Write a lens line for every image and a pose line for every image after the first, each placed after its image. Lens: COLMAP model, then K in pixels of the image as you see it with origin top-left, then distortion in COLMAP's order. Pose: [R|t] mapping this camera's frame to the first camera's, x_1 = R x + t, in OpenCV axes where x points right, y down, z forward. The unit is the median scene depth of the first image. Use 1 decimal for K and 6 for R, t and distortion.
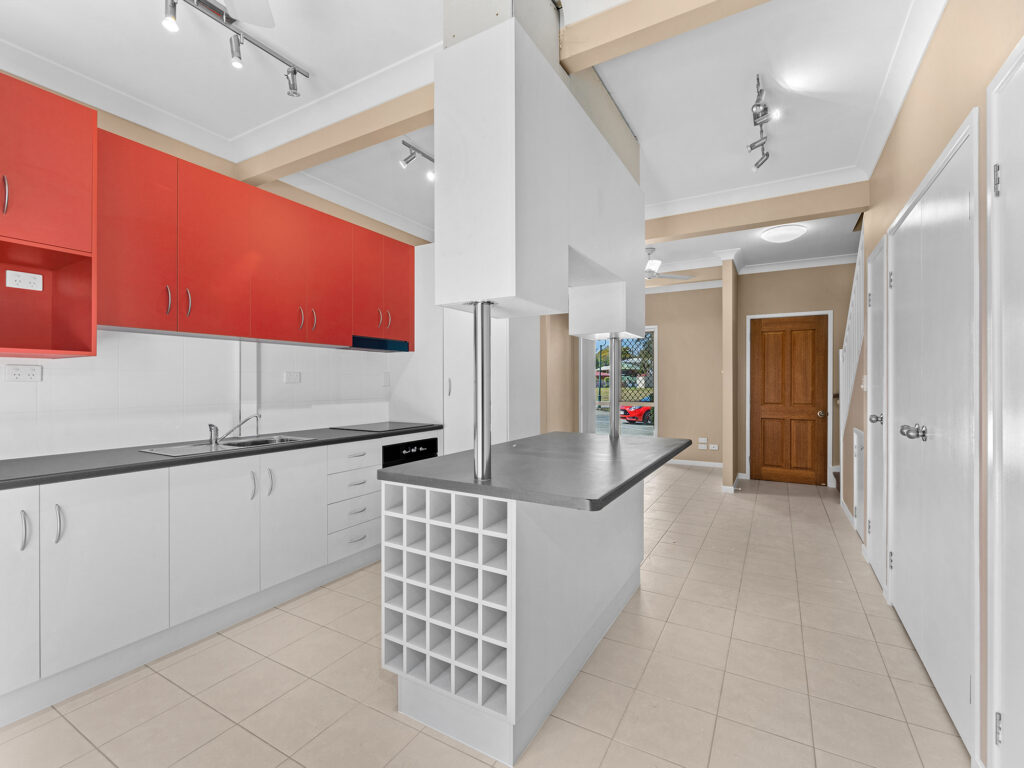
lens RADIAL K [[465.2, 0, 510.5], [0, 465.2, 383.8], [0, 0, 1]] dist [-0.002082, 0.000832]
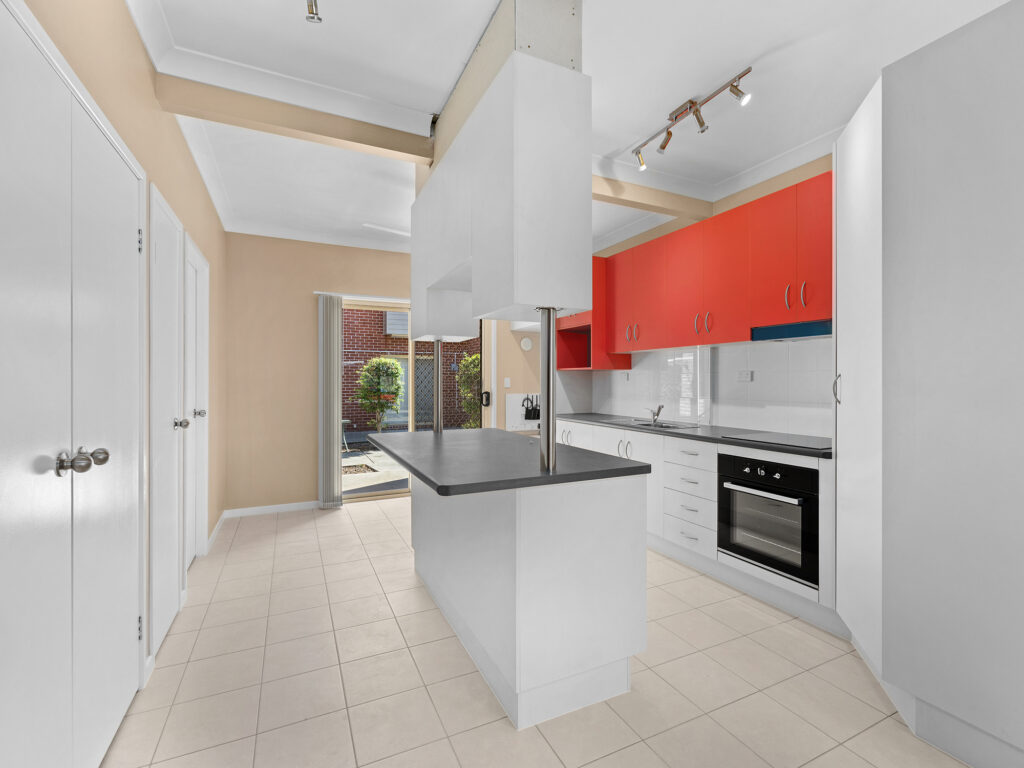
lens RADIAL K [[465.2, 0, 514.1], [0, 465.2, 378.6], [0, 0, 1]] dist [-0.002082, 0.000832]
pose [[-0.564707, -0.002600, -0.825287, 0.388117], [-0.000401, 0.999996, -0.002876, -0.003240], [0.825291, -0.001293, -0.564706, 0.676471]]
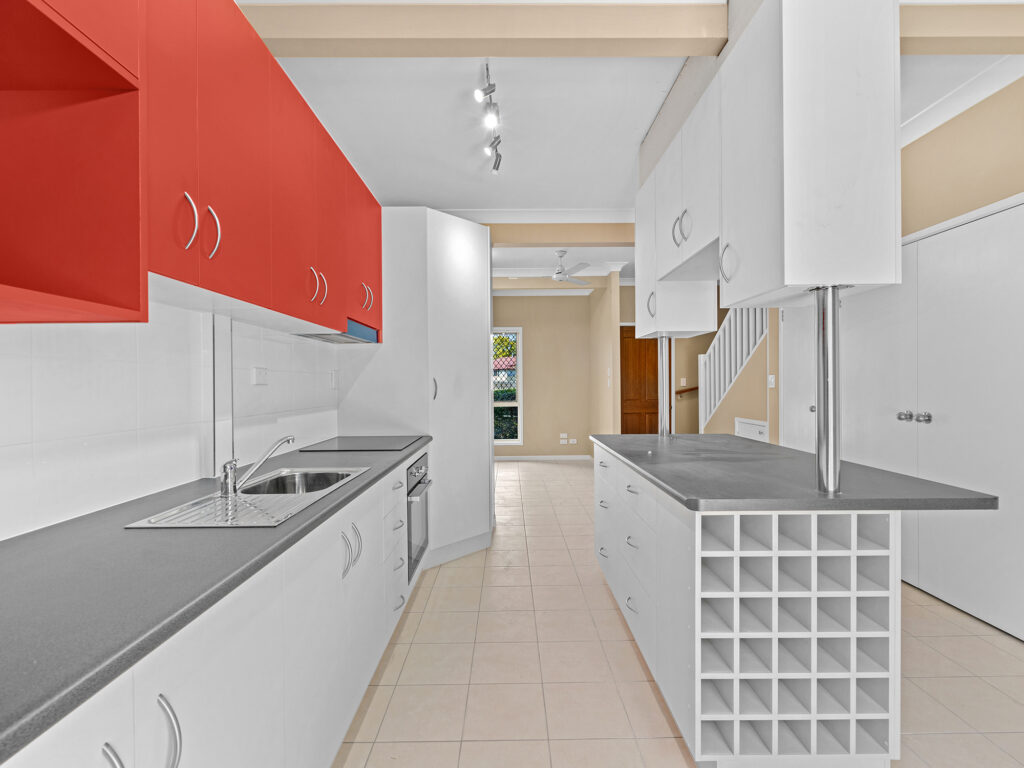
lens RADIAL K [[465.2, 0, 513.7], [0, 465.2, 385.6], [0, 0, 1]] dist [-0.002082, 0.000832]
pose [[0.862509, -0.009424, 0.505954, -0.282232], [0.008675, 0.999955, 0.003836, -0.000262], [-0.505967, 0.001080, 0.862552, 0.156910]]
